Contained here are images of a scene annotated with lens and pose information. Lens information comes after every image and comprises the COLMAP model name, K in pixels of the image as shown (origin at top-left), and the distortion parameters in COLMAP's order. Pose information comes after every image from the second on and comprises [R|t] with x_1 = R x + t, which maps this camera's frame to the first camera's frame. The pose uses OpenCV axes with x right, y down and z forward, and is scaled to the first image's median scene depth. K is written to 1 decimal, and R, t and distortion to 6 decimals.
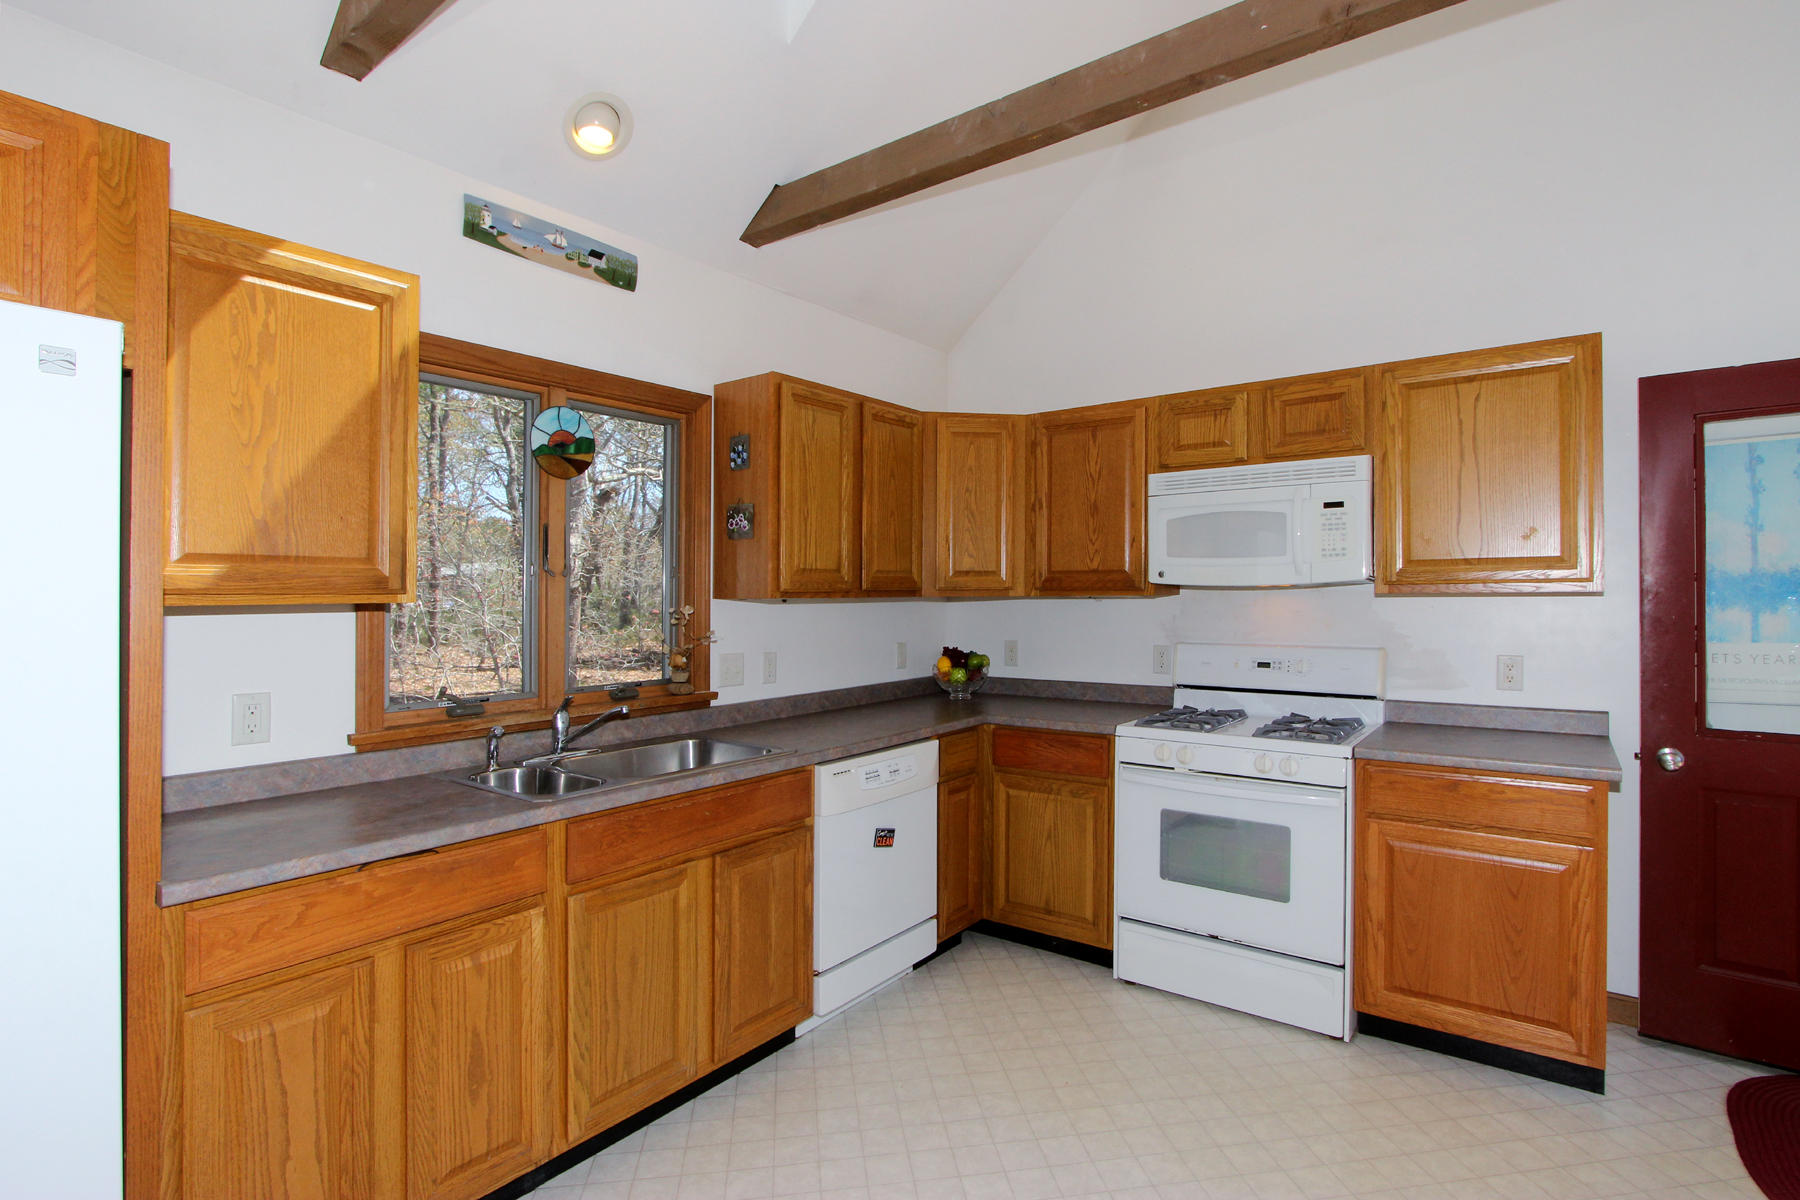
lens RADIAL K [[912.4, 0, 900.0], [0, 912.4, 600.0], [0, 0, 1]] dist [-0.002095, -0.000037]
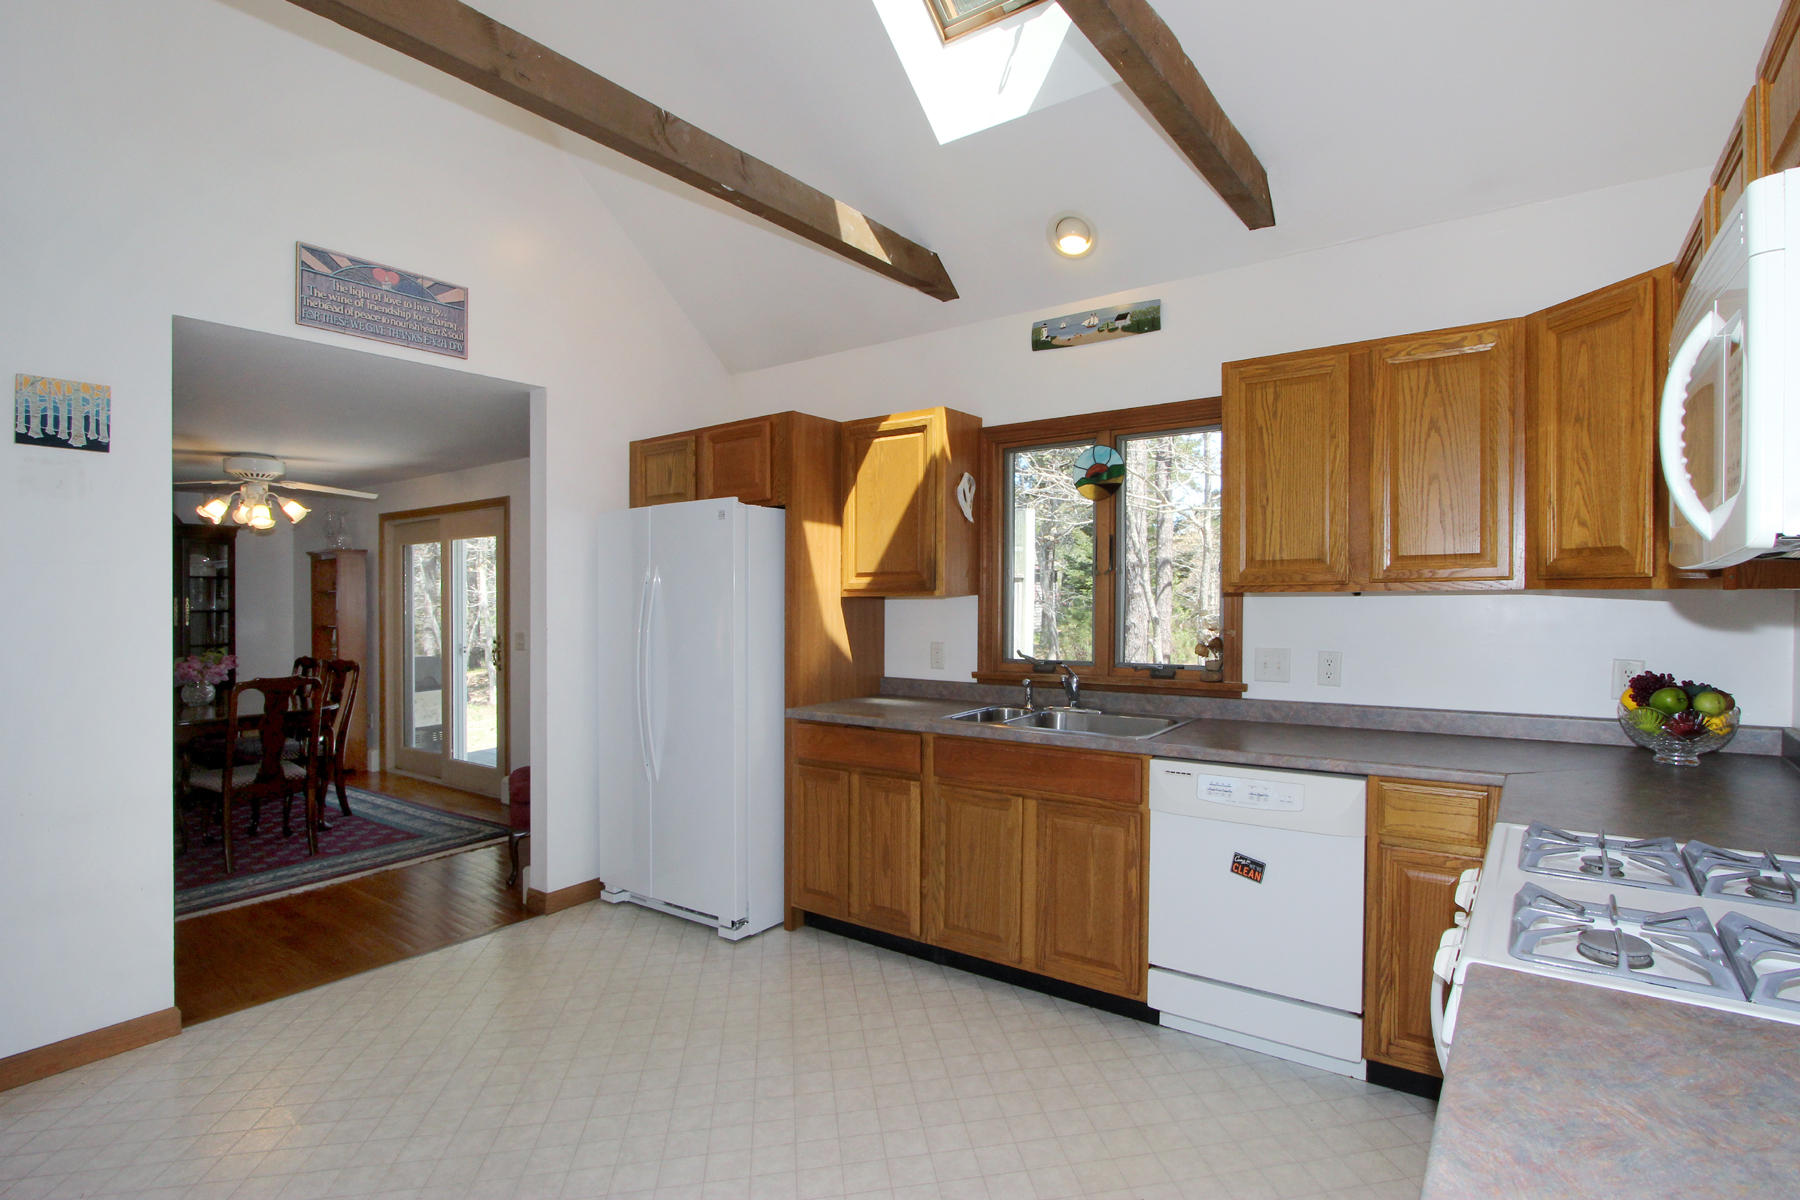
lens RADIAL K [[872.4, 0, 905.1], [0, 872.4, 553.0], [0, 0, 1]] dist [0.000924, 0.000170]
pose [[0.023774, -0.036807, -0.999040, 0.872666], [0.008346, 0.999295, -0.036617, -0.013961], [0.999683, -0.007467, 0.024064, 0.693502]]
